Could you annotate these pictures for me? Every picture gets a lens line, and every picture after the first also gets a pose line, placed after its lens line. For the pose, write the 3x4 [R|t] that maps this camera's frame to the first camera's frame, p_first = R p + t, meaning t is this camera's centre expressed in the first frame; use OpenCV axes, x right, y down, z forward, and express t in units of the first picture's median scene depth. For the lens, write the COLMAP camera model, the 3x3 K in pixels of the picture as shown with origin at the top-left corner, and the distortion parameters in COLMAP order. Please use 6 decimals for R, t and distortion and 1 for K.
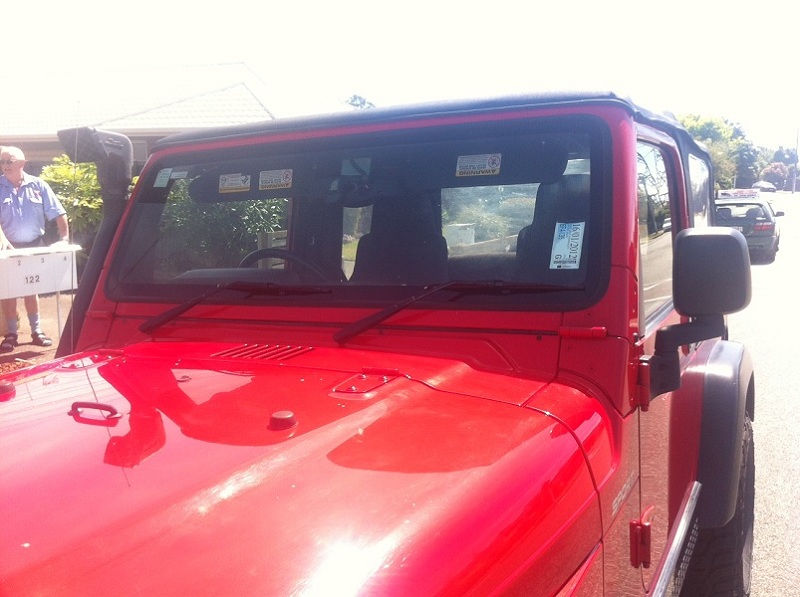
lens RADIAL K [[753.8, 0, 400.0], [0, 753.8, 298.5], [0, 0, 1]] dist [0.133921, -0.431159]
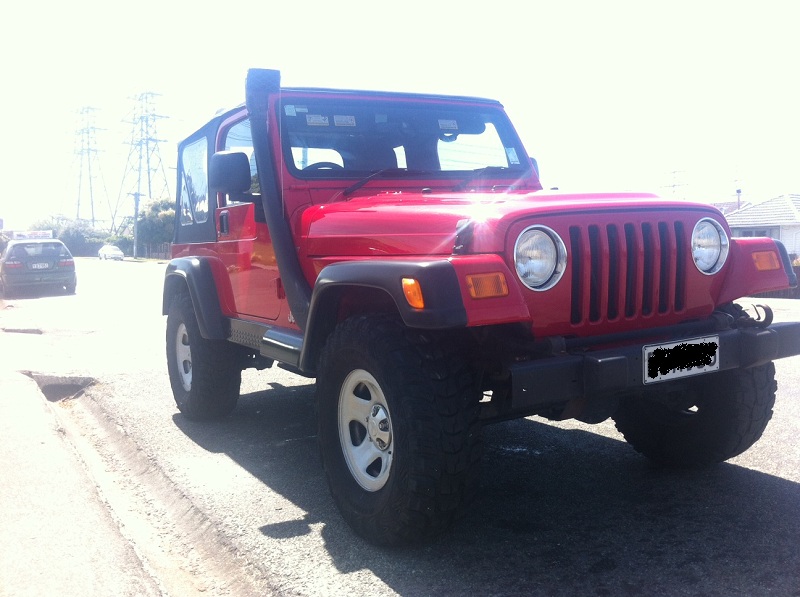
lens RADIAL K [[753.8, 0, 400.0], [0, 753.8, 298.5], [0, 0, 1]] dist [0.133921, -0.431159]
pose [[0.539341, -0.049173, 0.840651, -1.552661], [0.120614, 0.992511, -0.019327, 0.296157], [-0.833405, 0.111818, 0.541233, -0.025172]]
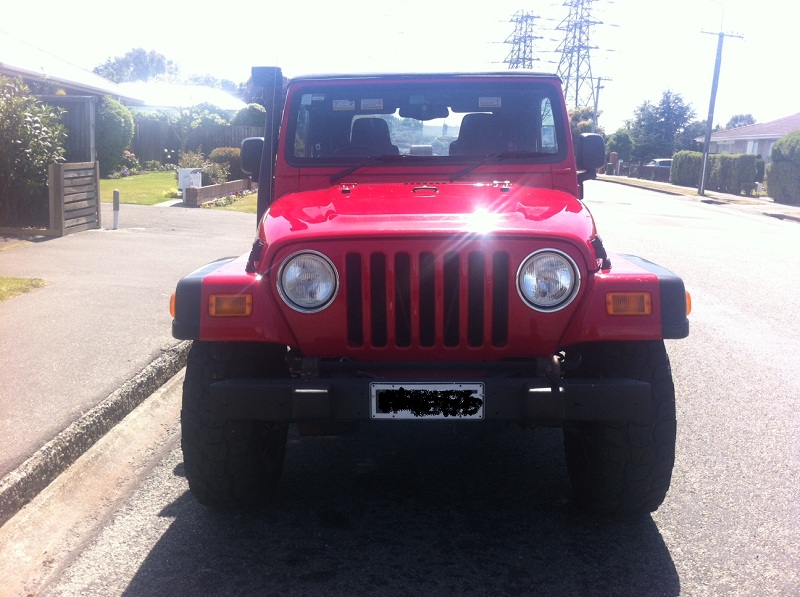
lens RADIAL K [[753.8, 0, 400.0], [0, 753.8, 298.5], [0, 0, 1]] dist [0.133921, -0.431159]
pose [[0.898773, -0.046633, 0.435927, -0.900564], [0.023376, 0.998010, 0.058566, 0.203272], [-0.437791, -0.042448, 0.898074, -0.694383]]
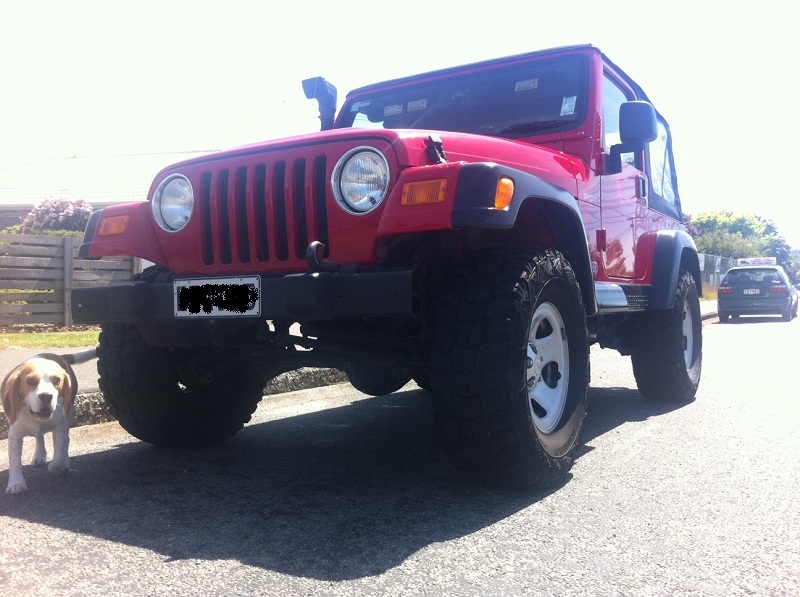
lens RADIAL K [[753.8, 0, 400.0], [0, 753.8, 298.5], [0, 0, 1]] dist [0.133921, -0.431159]
pose [[0.998777, 0.018759, -0.045740, -0.106879], [-0.024362, 0.991831, -0.125207, 0.537022], [0.043018, 0.126168, 0.991076, -0.782954]]
